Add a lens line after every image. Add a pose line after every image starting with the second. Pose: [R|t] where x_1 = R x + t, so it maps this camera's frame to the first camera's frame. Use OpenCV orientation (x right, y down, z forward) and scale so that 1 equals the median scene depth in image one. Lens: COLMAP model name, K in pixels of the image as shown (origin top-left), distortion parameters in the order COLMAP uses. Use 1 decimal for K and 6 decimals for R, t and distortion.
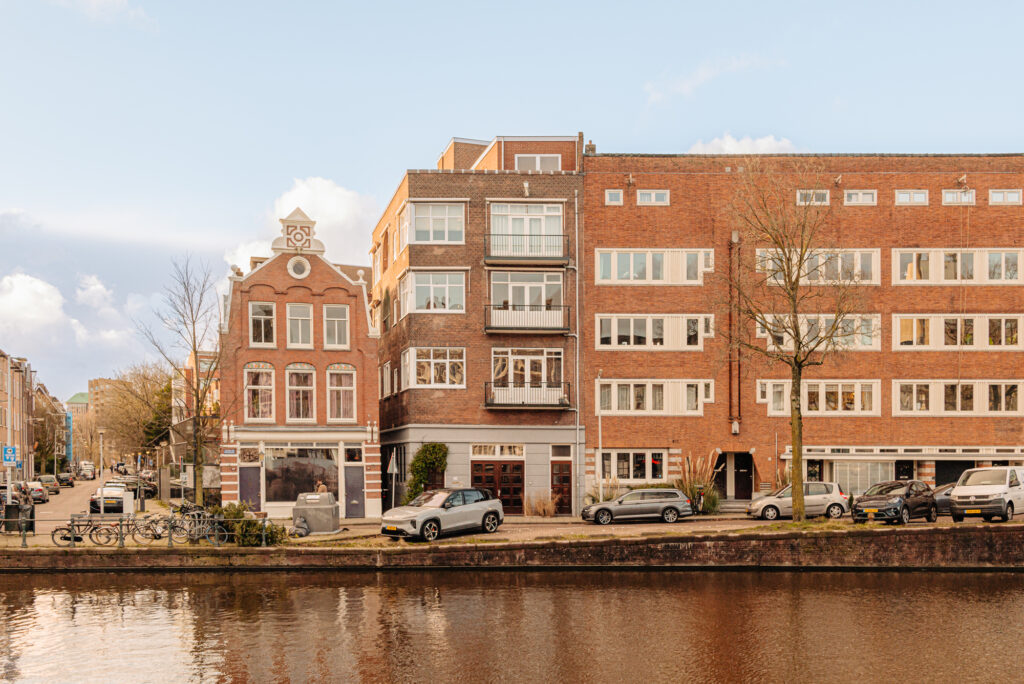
lens RADIAL K [[969.7, 0, 578.2], [0, 969.7, 432.4], [0, 0, 1]] dist [0.004761, 0.000000]
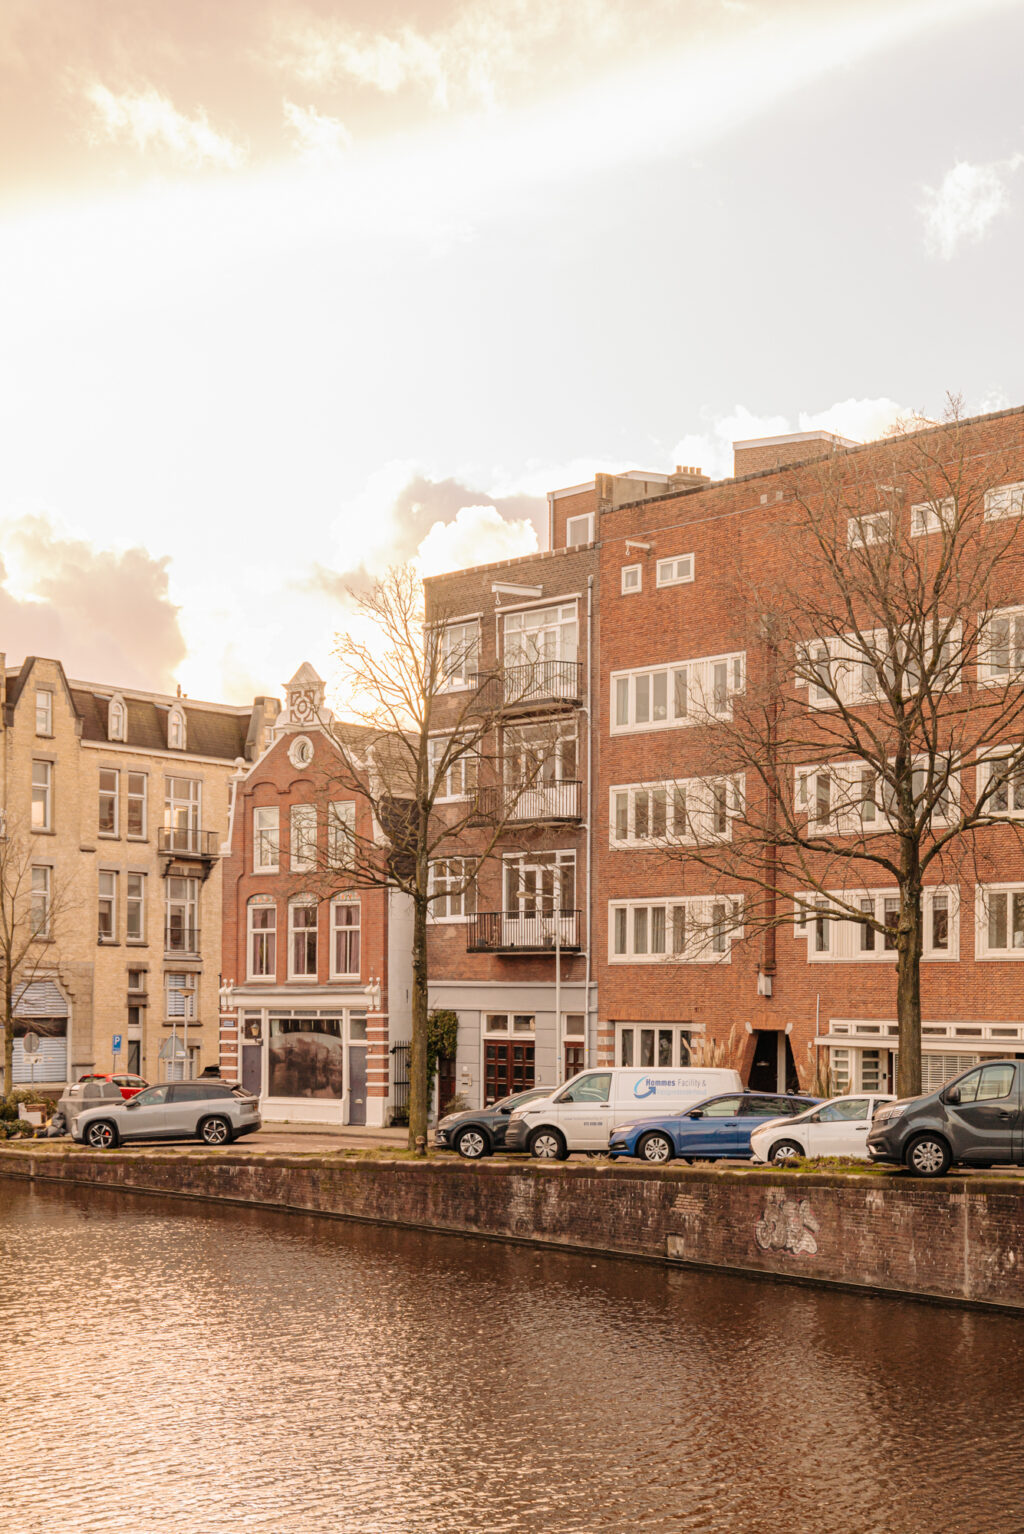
lens RADIAL K [[2835.4, 0, 514.9], [0, 2835.4, 780.2], [0, 0, 1]] dist [0.073027, 0.000000]
pose [[0.550636, -0.062539, -0.832399, 1.390499], [0.020324, 0.997898, -0.061529, -0.023839], [0.834498, 0.016963, 0.550750, 0.028416]]
